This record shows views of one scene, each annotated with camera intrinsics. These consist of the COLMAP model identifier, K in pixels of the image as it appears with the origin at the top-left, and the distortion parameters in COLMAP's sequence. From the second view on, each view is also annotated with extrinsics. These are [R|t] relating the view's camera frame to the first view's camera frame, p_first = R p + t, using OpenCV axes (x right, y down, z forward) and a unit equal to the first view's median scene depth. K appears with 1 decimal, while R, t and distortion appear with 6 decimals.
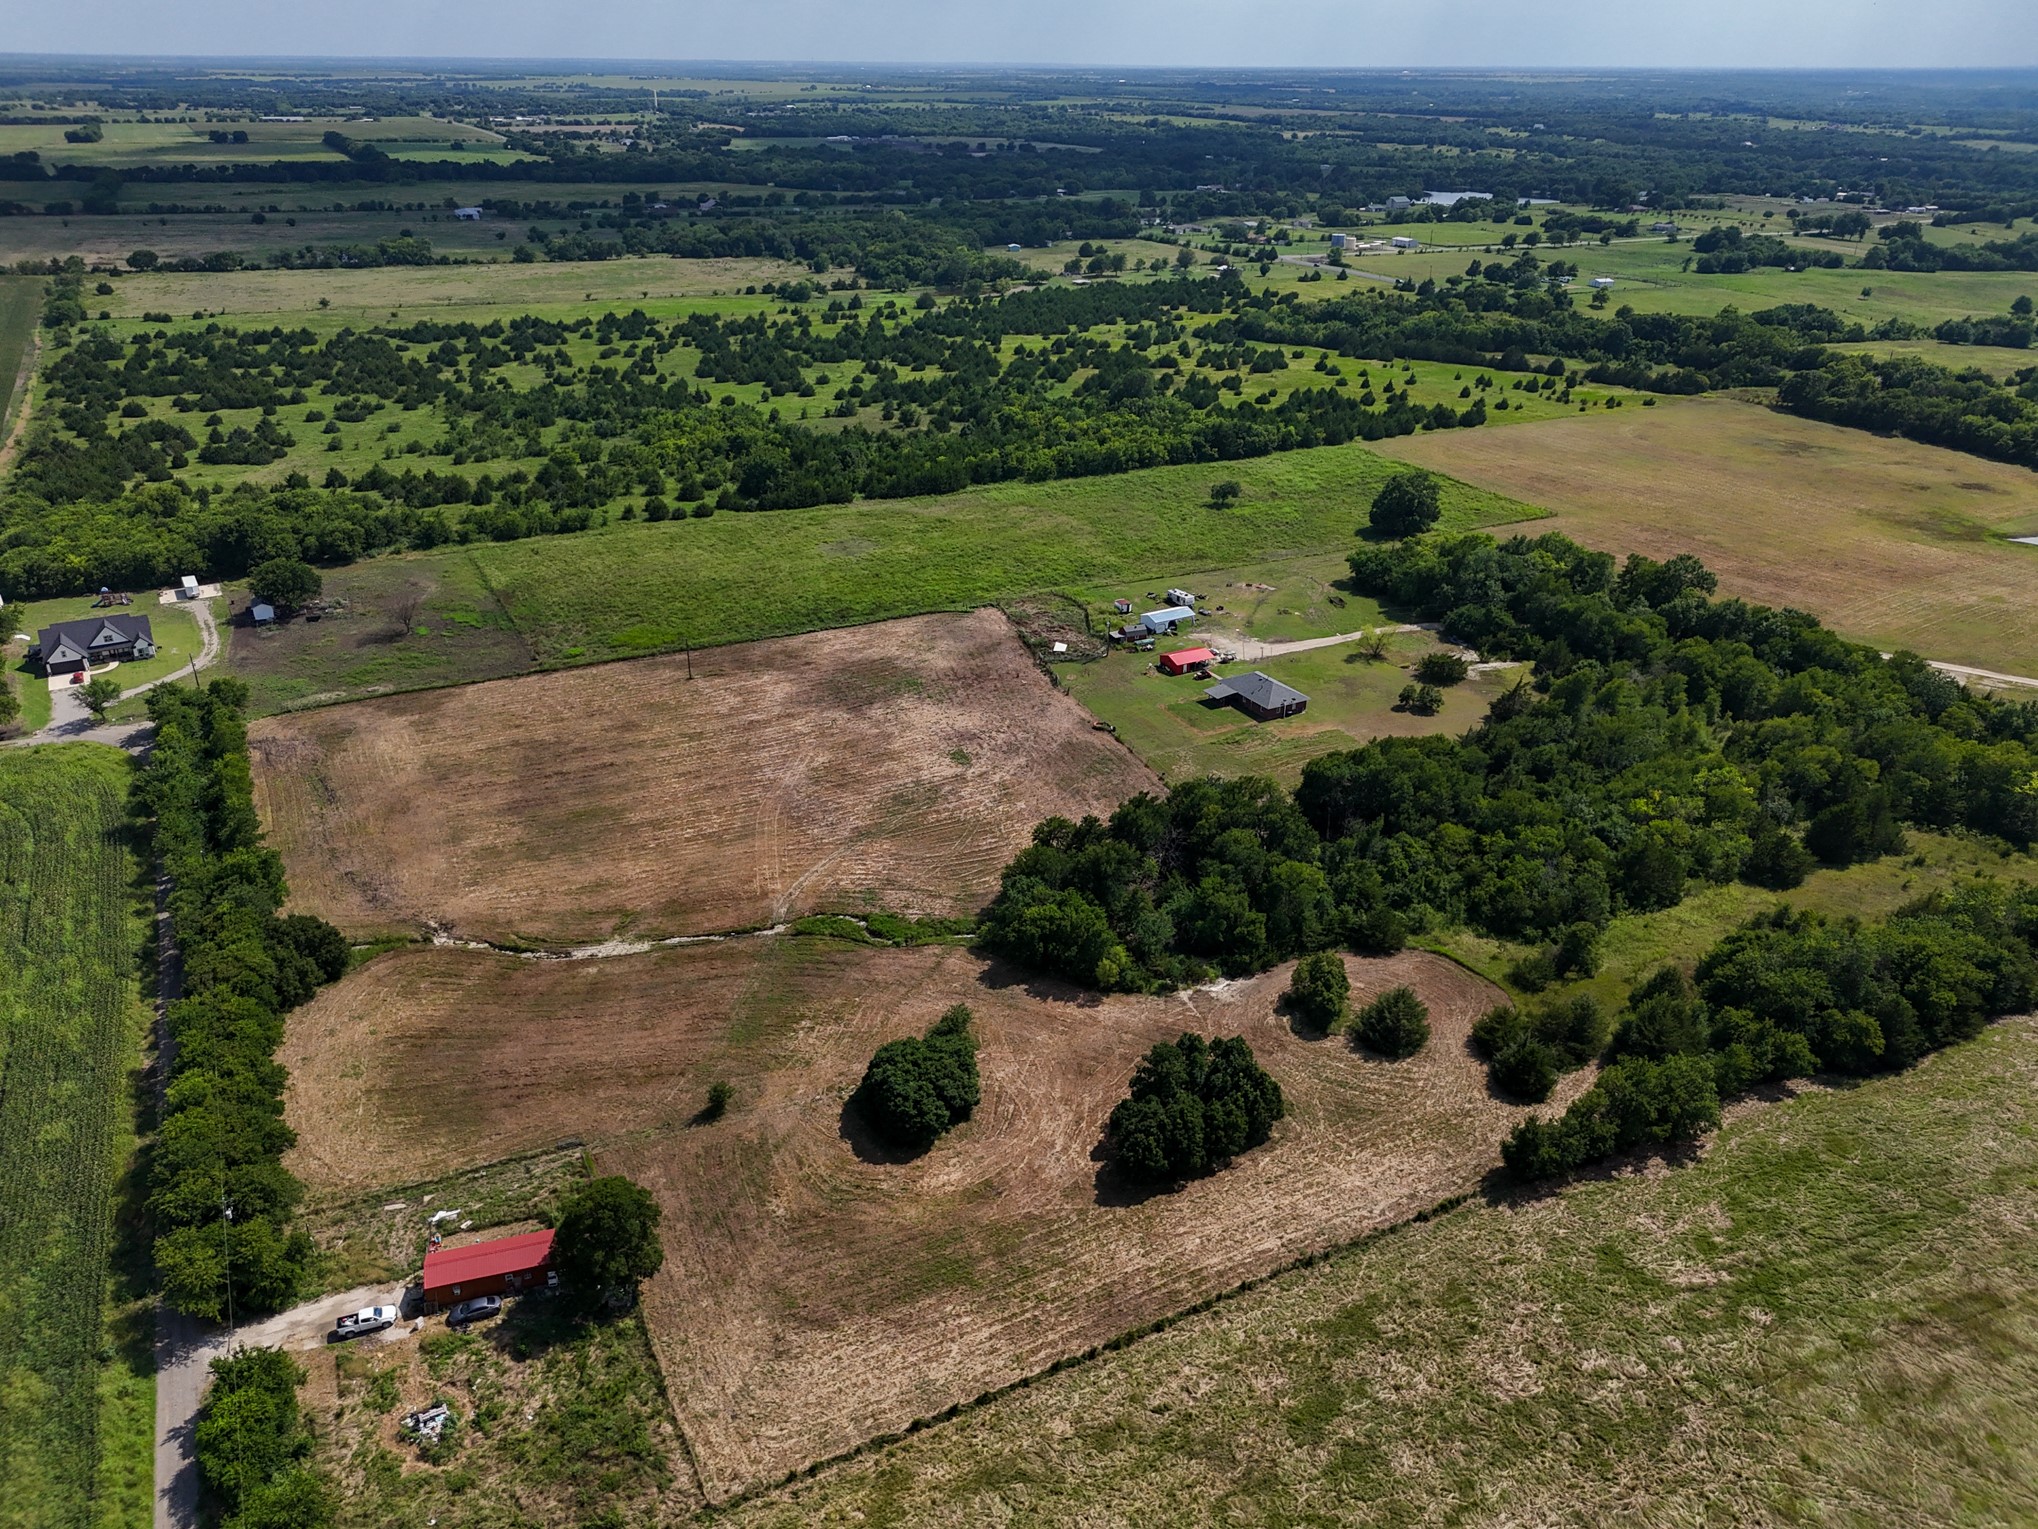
lens RADIAL K [[1501.7, 0, 1021.7], [0, 1501.7, 762.8], [0, 0, 1]] dist [0.054171, -0.049978]
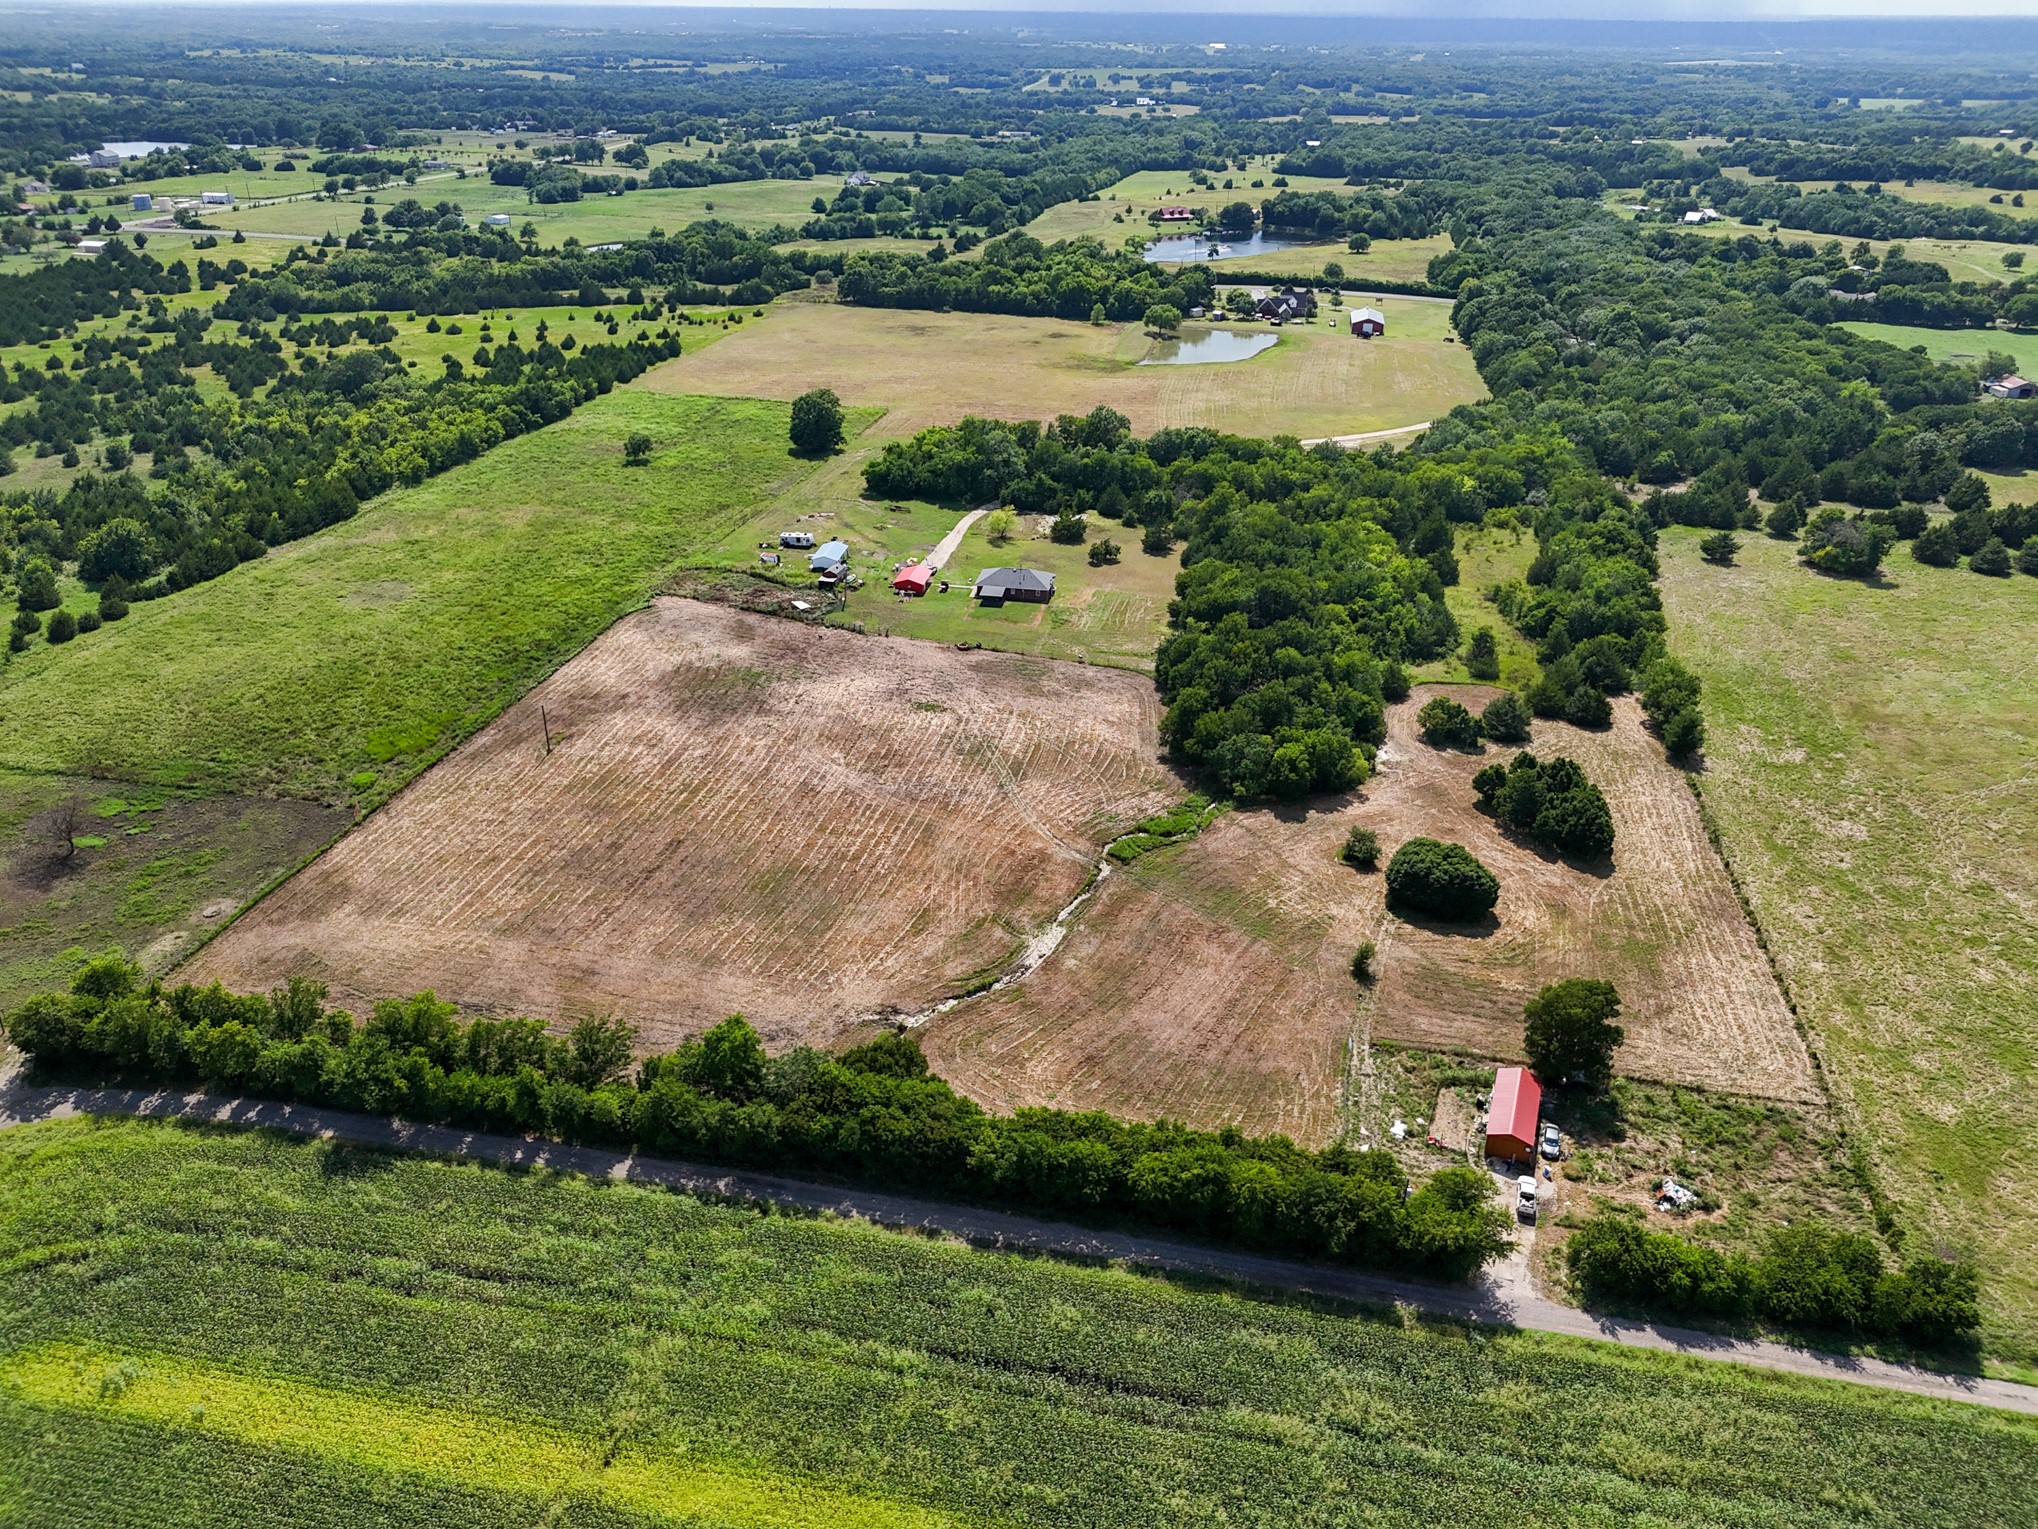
lens RADIAL K [[1501.7, 0, 1021.7], [0, 1501.7, 762.8], [0, 0, 1]] dist [0.054171, -0.049978]
pose [[0.632479, -0.349092, 0.691451, -0.446577], [0.324429, 0.929998, 0.172768, -0.076969], [-0.703360, 0.115054, 0.701461, 0.158378]]
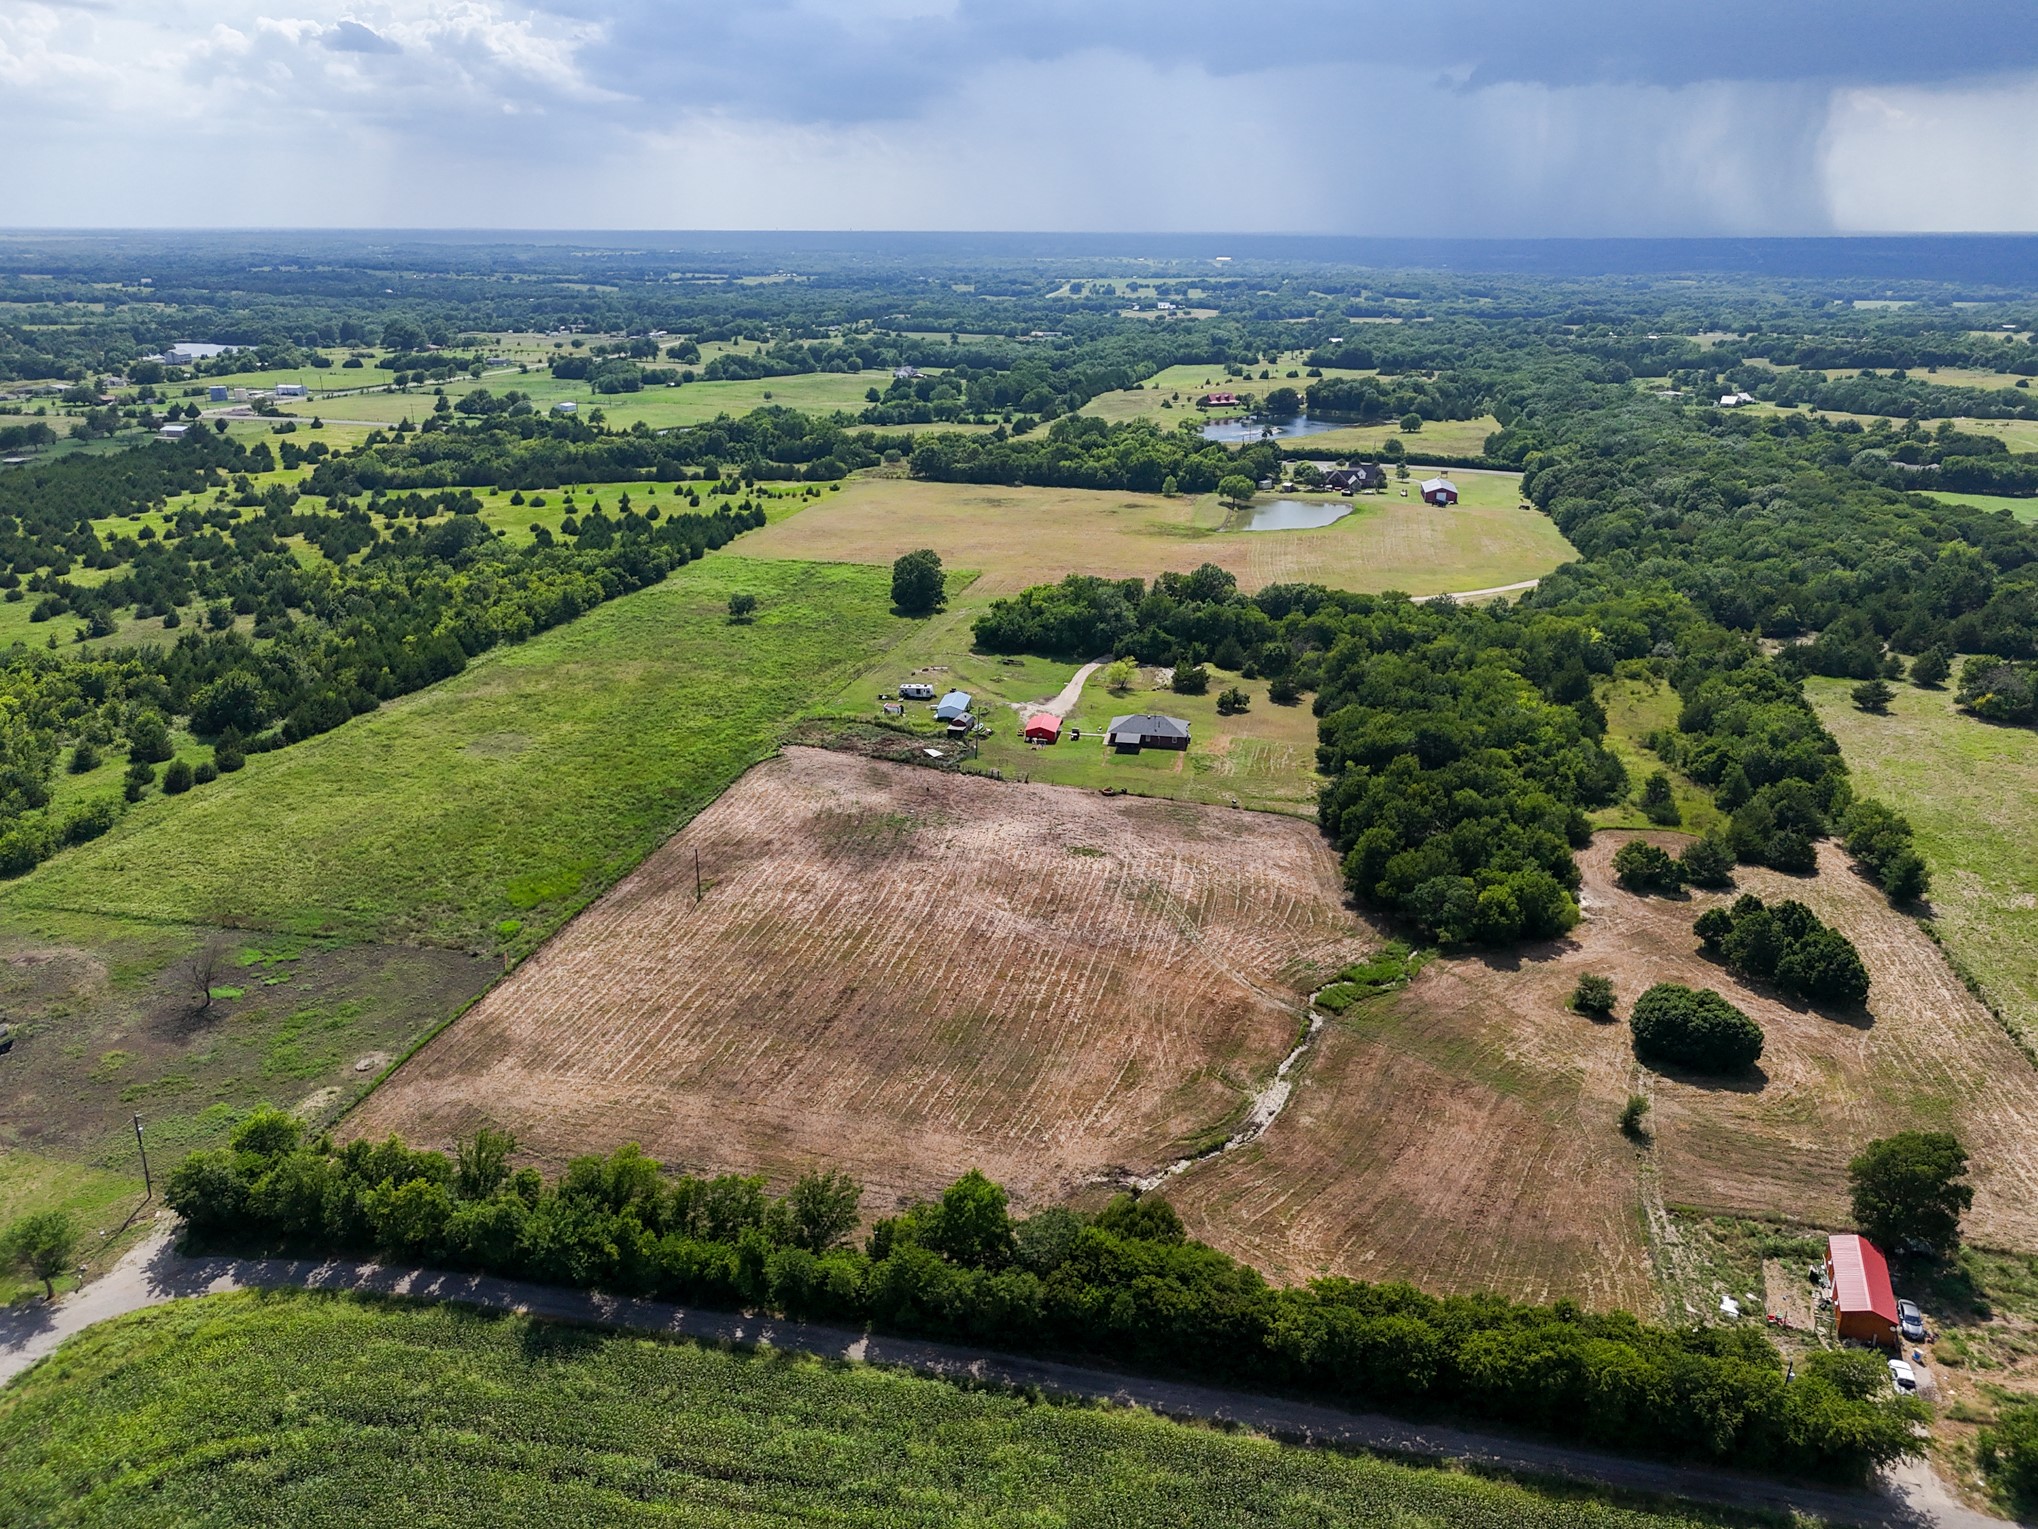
lens RADIAL K [[1501.7, 0, 1021.7], [0, 1501.7, 762.8], [0, 0, 1]] dist [0.054171, -0.049978]
pose [[0.636225, -0.263839, 0.724988, -0.468304], [0.328130, 0.943017, 0.055228, -0.077977], [-0.698247, 0.202752, 0.686544, 0.225801]]
